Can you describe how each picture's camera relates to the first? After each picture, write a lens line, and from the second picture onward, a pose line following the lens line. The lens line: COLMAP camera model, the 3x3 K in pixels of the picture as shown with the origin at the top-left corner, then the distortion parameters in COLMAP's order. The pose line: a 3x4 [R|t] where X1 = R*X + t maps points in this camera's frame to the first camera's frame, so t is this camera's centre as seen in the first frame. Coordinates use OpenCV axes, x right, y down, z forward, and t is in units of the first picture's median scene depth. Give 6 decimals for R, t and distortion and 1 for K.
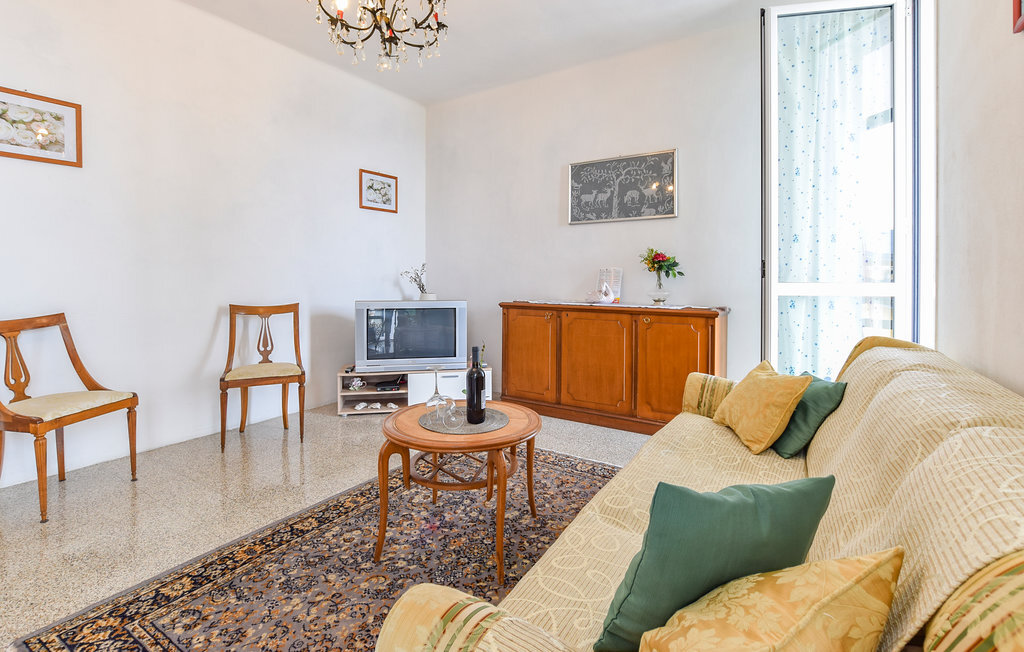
lens RADIAL K [[482.9, 0, 508.2], [0, 482.9, 284.9], [0, 0, 1]] dist [-0.020413, 0.000930]
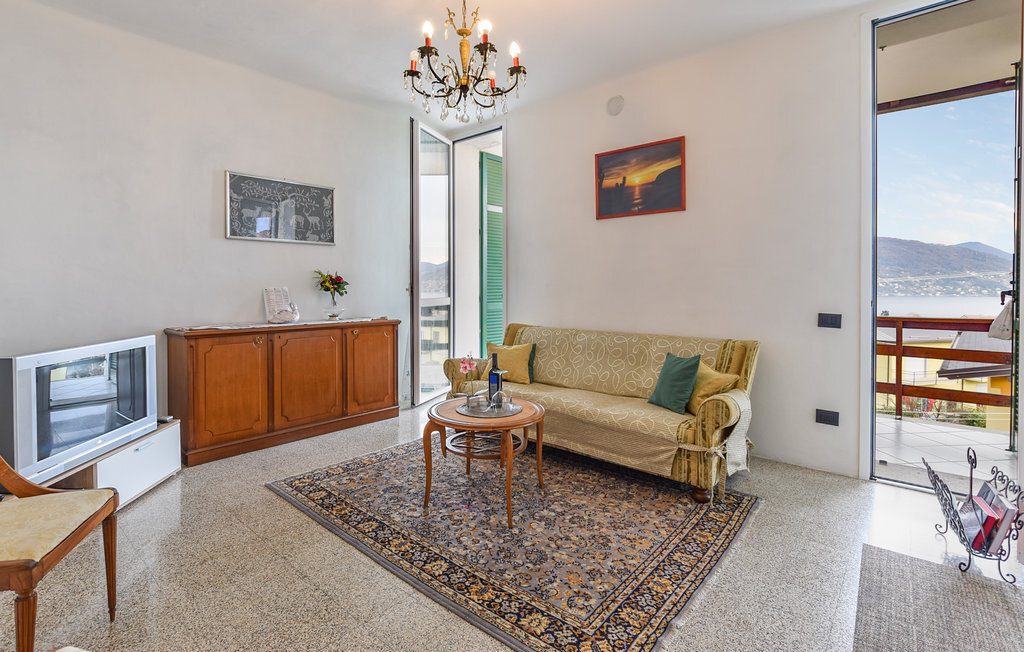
lens RADIAL K [[482.9, 0, 508.2], [0, 482.9, 284.9], [0, 0, 1]] dist [-0.020413, 0.000930]
pose [[0.123394, -0.004506, 0.992348, -0.869369], [0.012391, 0.999919, 0.003000, -0.044298], [-0.992280, 0.011926, 0.123439, 0.468861]]
